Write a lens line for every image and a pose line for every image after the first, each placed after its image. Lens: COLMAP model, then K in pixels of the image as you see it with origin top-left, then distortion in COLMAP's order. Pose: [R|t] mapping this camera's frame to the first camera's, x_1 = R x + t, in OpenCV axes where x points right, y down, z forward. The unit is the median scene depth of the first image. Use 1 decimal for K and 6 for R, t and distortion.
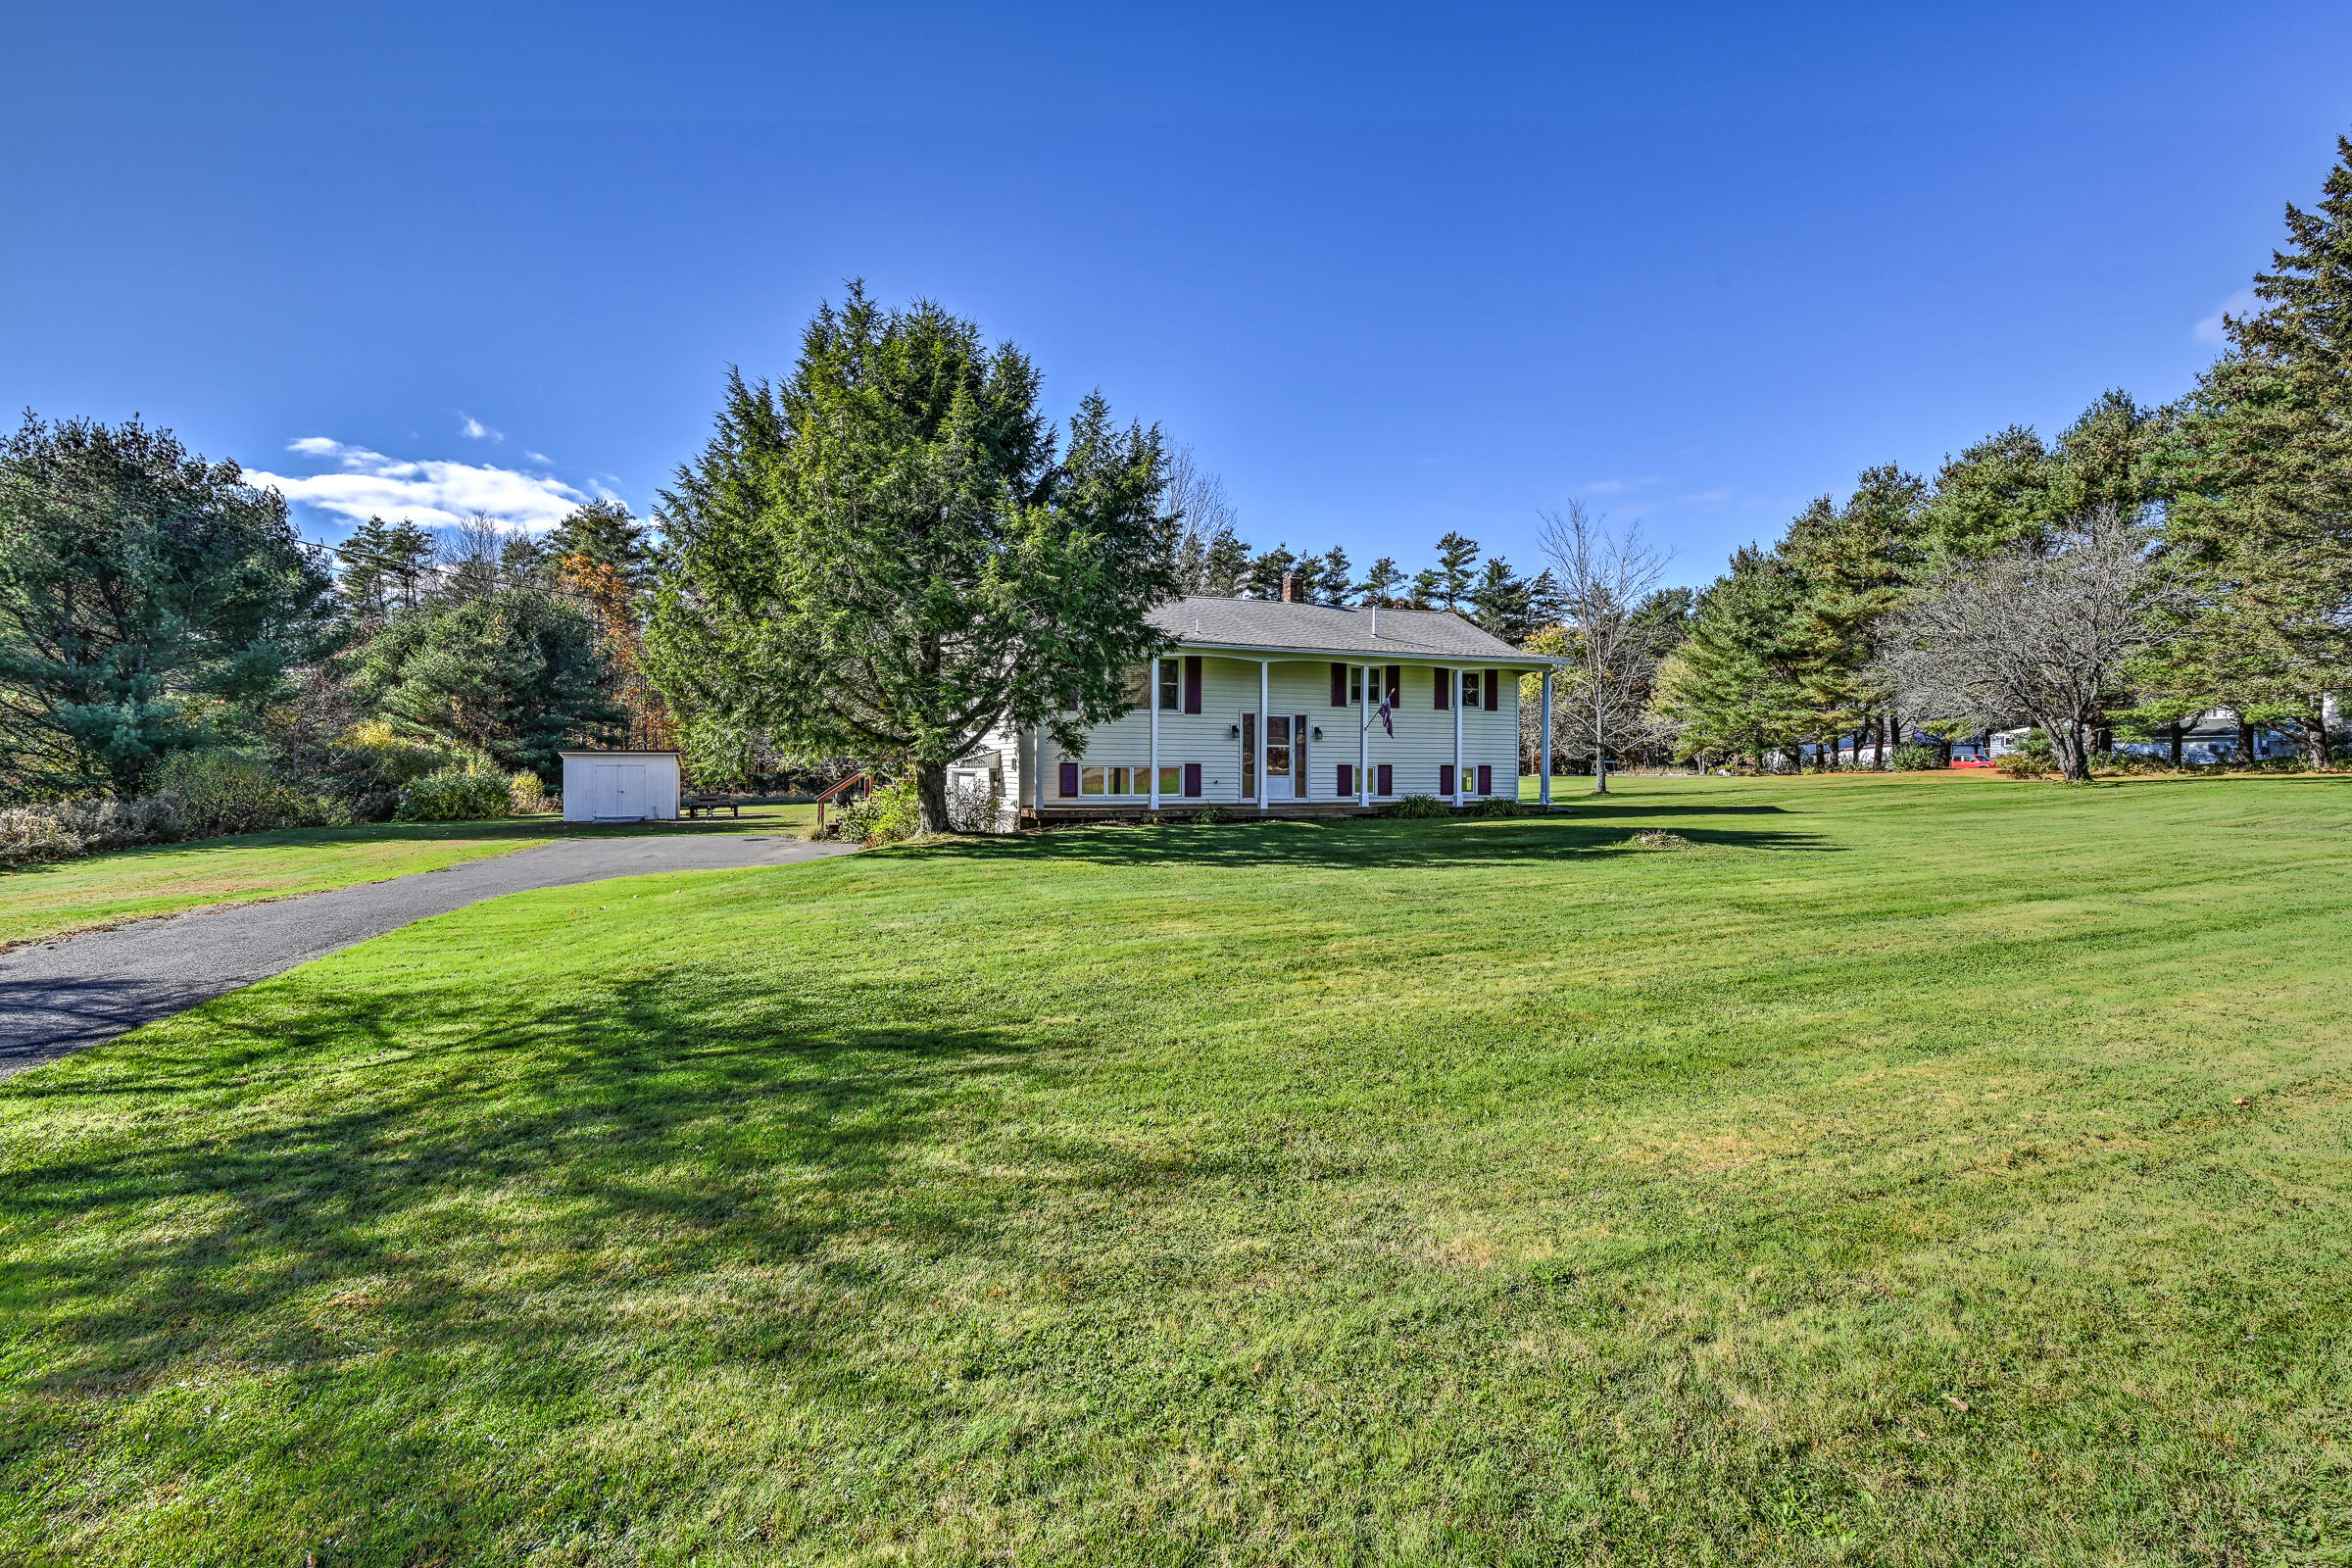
lens RADIAL K [[1125.8, 0, 1173.3], [0, 1125.8, 780.5], [0, 0, 1]] dist [-0.001943, -0.000416]
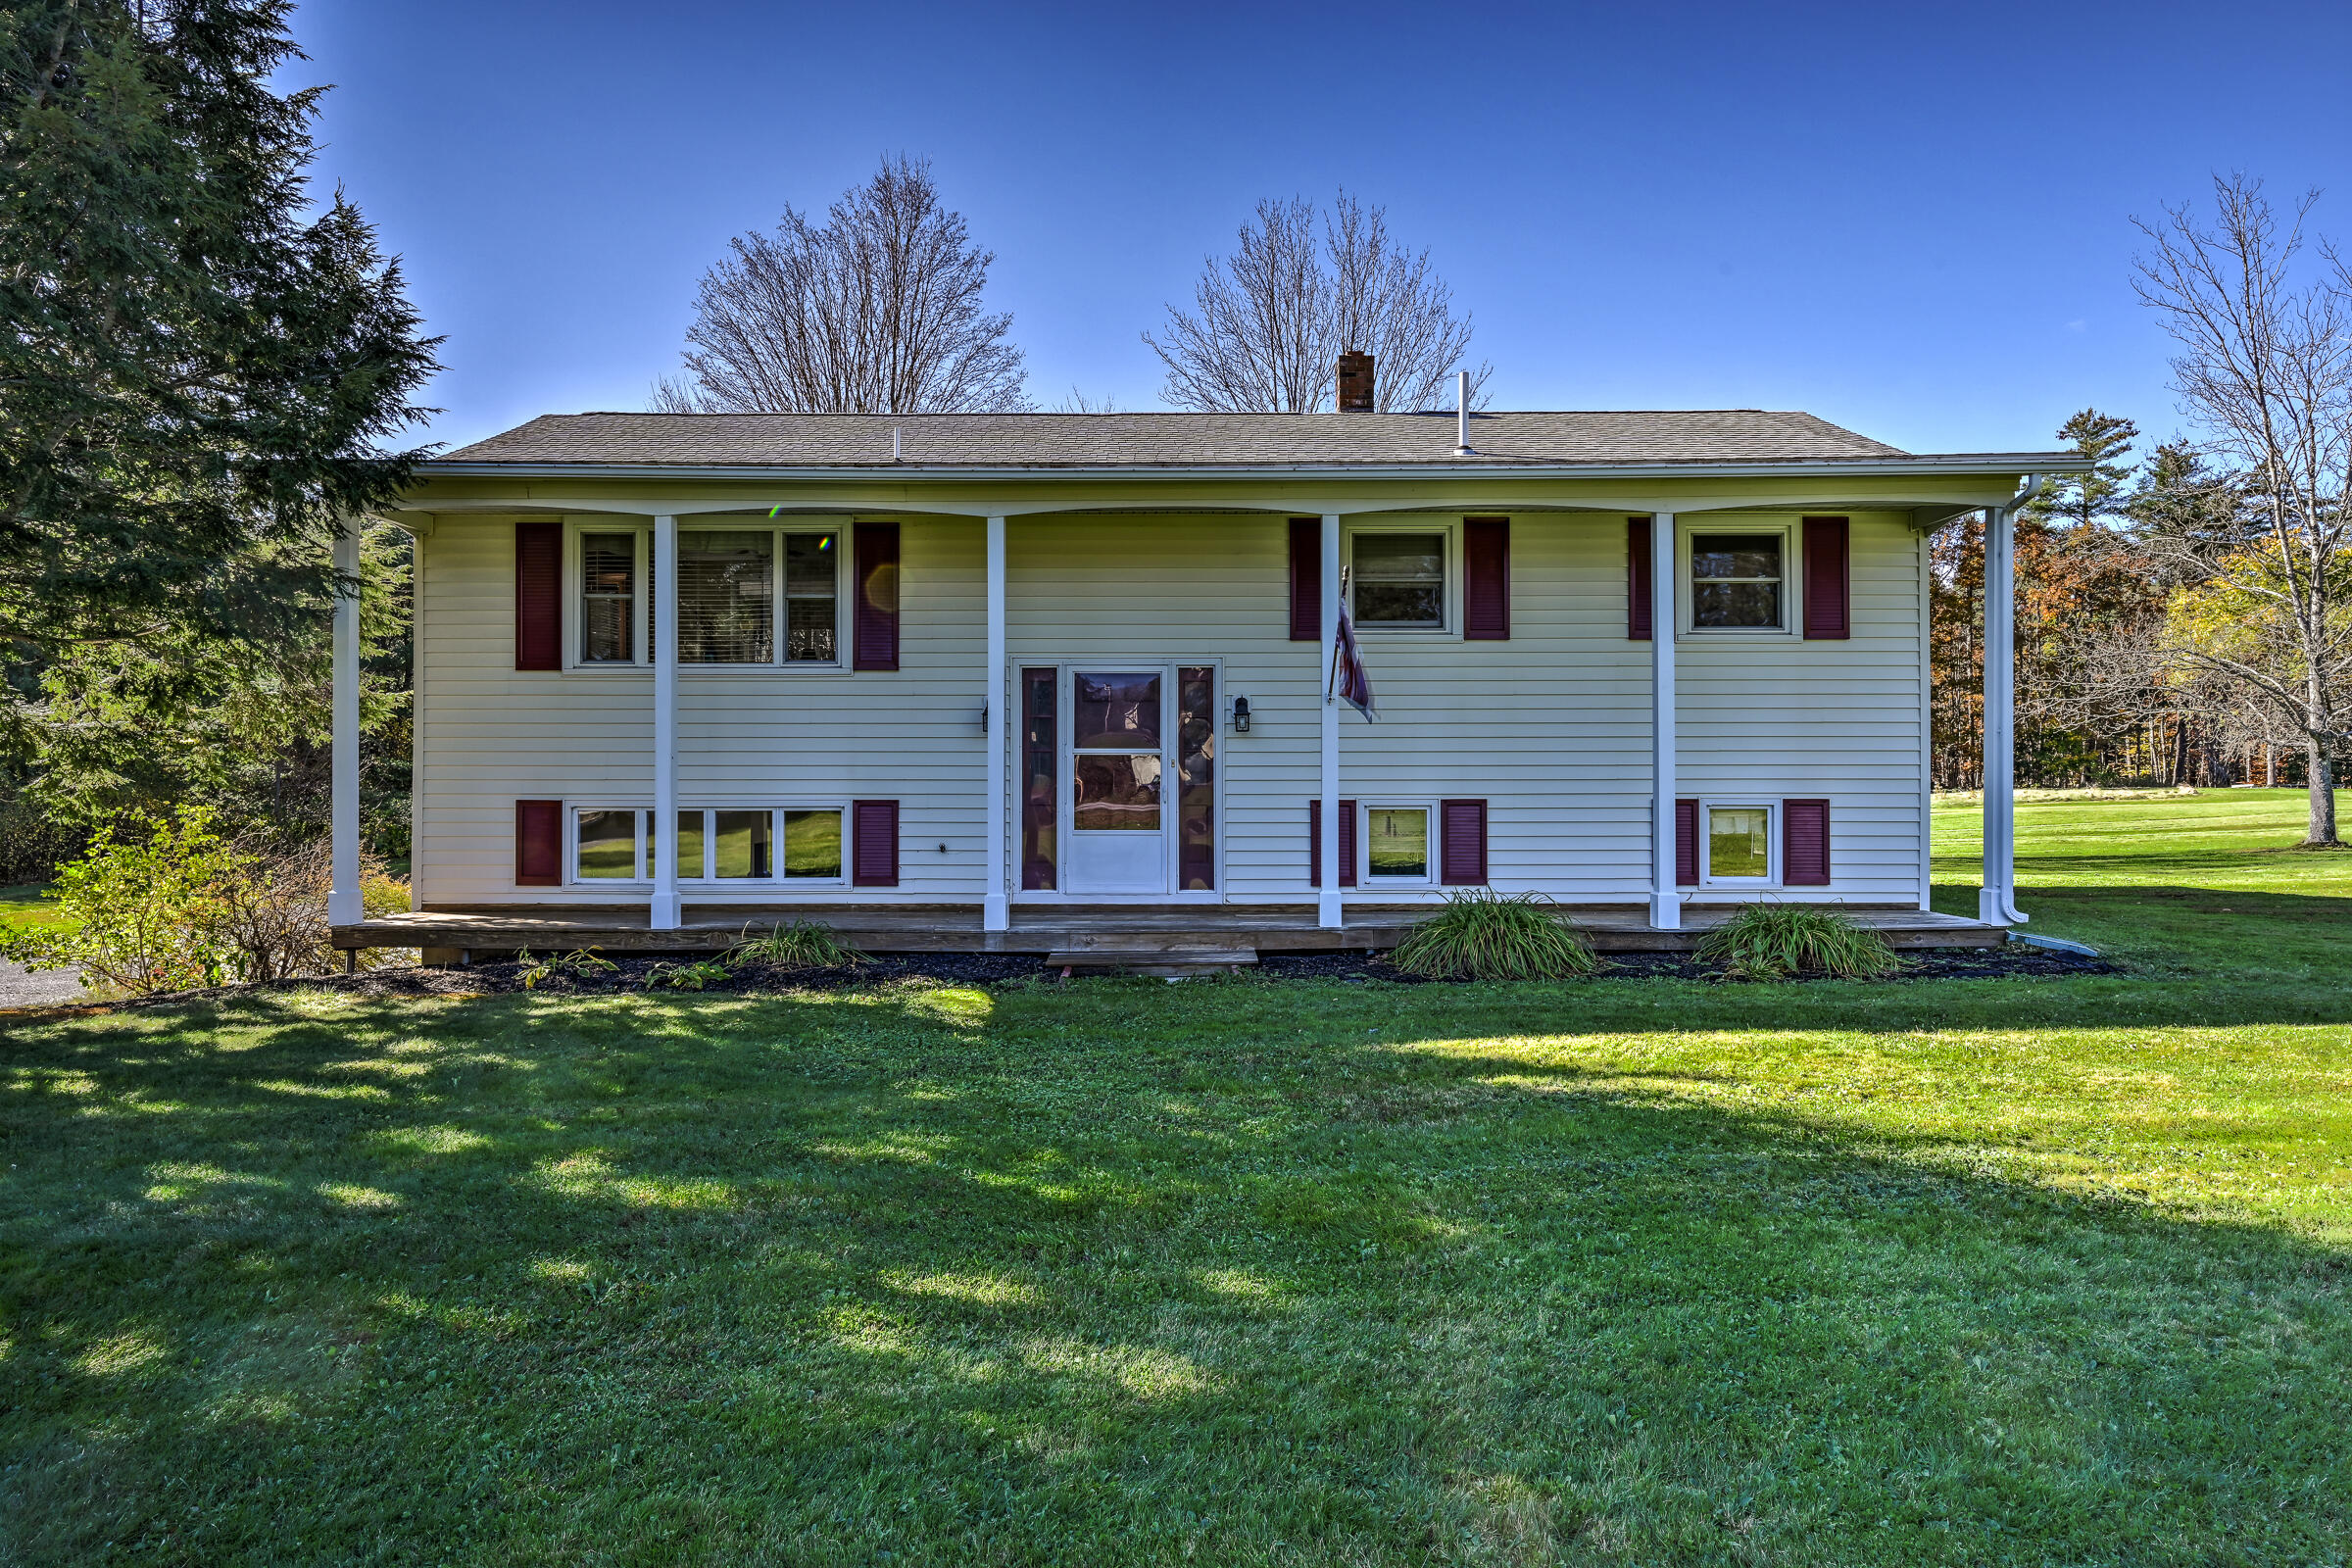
lens RADIAL K [[1278.8, 0, 1180.4], [0, 1278.8, 766.1], [0, 0, 1]] dist [-0.012201, 0.001163]
pose [[0.918568, -0.007591, -0.395191, 0.266704], [0.000969, 0.999856, -0.016952, -0.017595], [0.395263, 0.015189, 0.918443, 0.595108]]
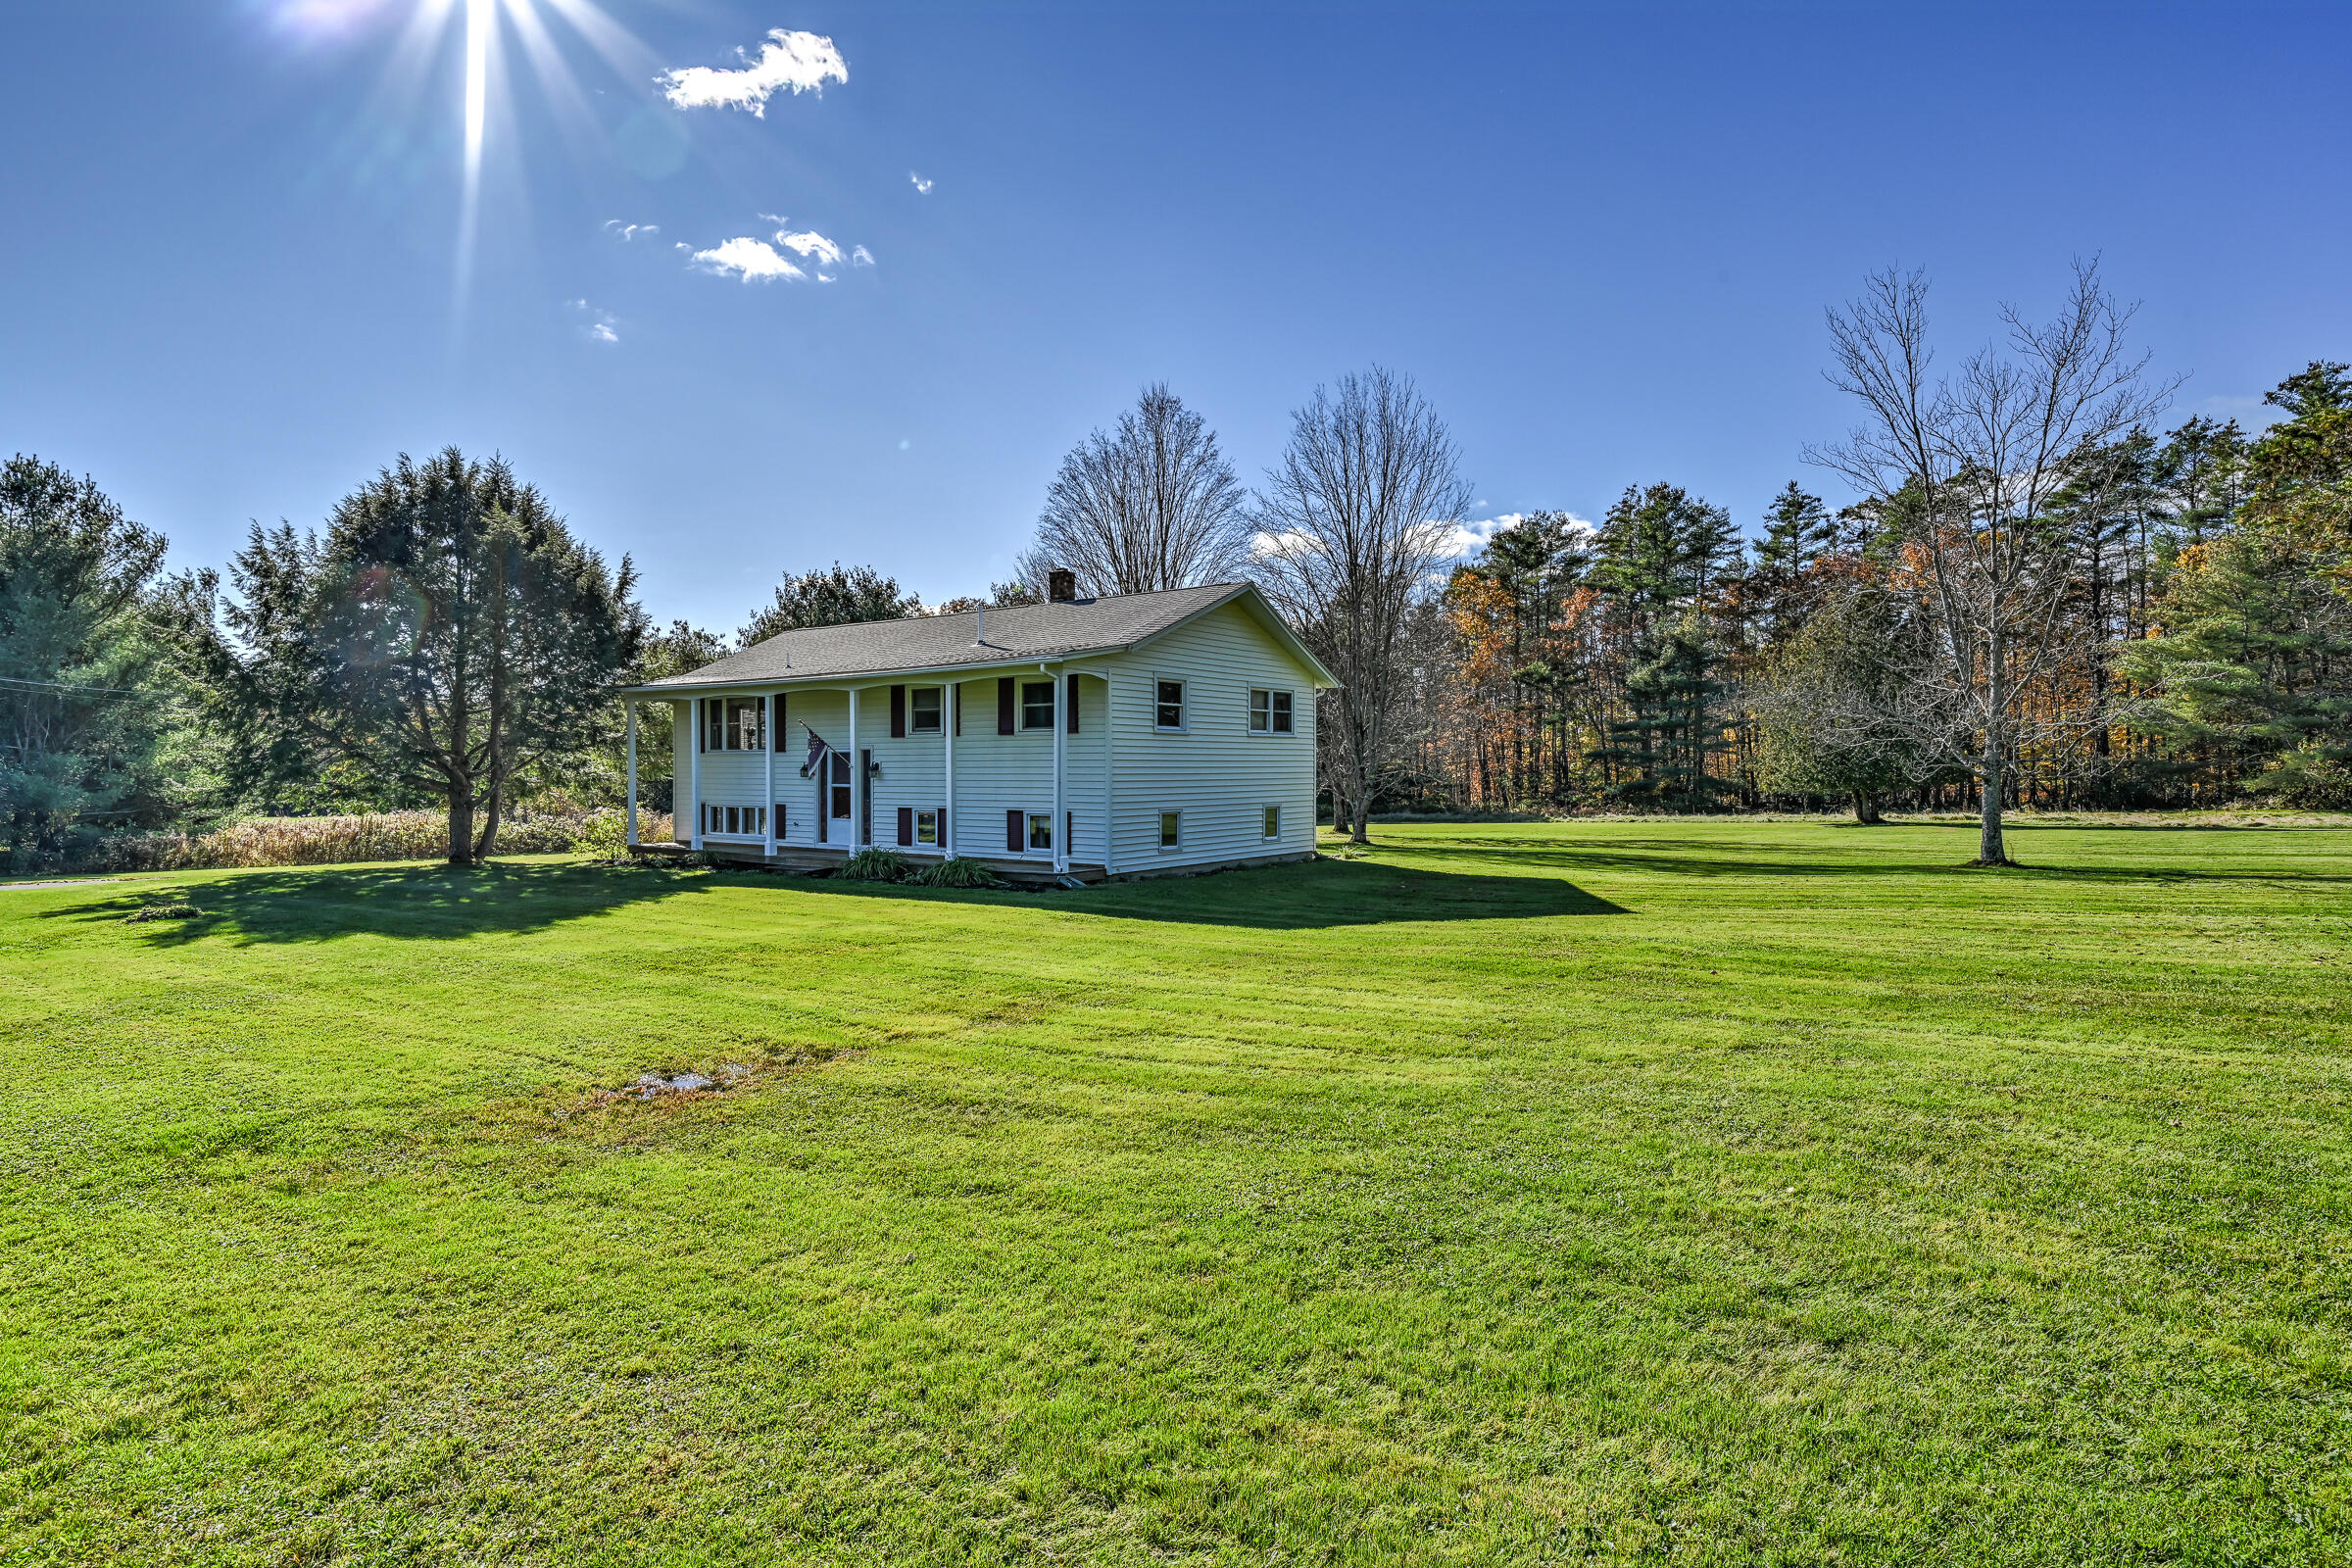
lens RADIAL K [[1197.5, 0, 1154.8], [0, 1197.5, 777.3], [0, 0, 1]] dist [-0.006887, -0.001103]
pose [[0.504853, -0.000431, -0.863205, 0.994552], [-0.005299, 0.999979, -0.003598, -0.033750], [0.863189, 0.006391, 0.504840, 0.705522]]
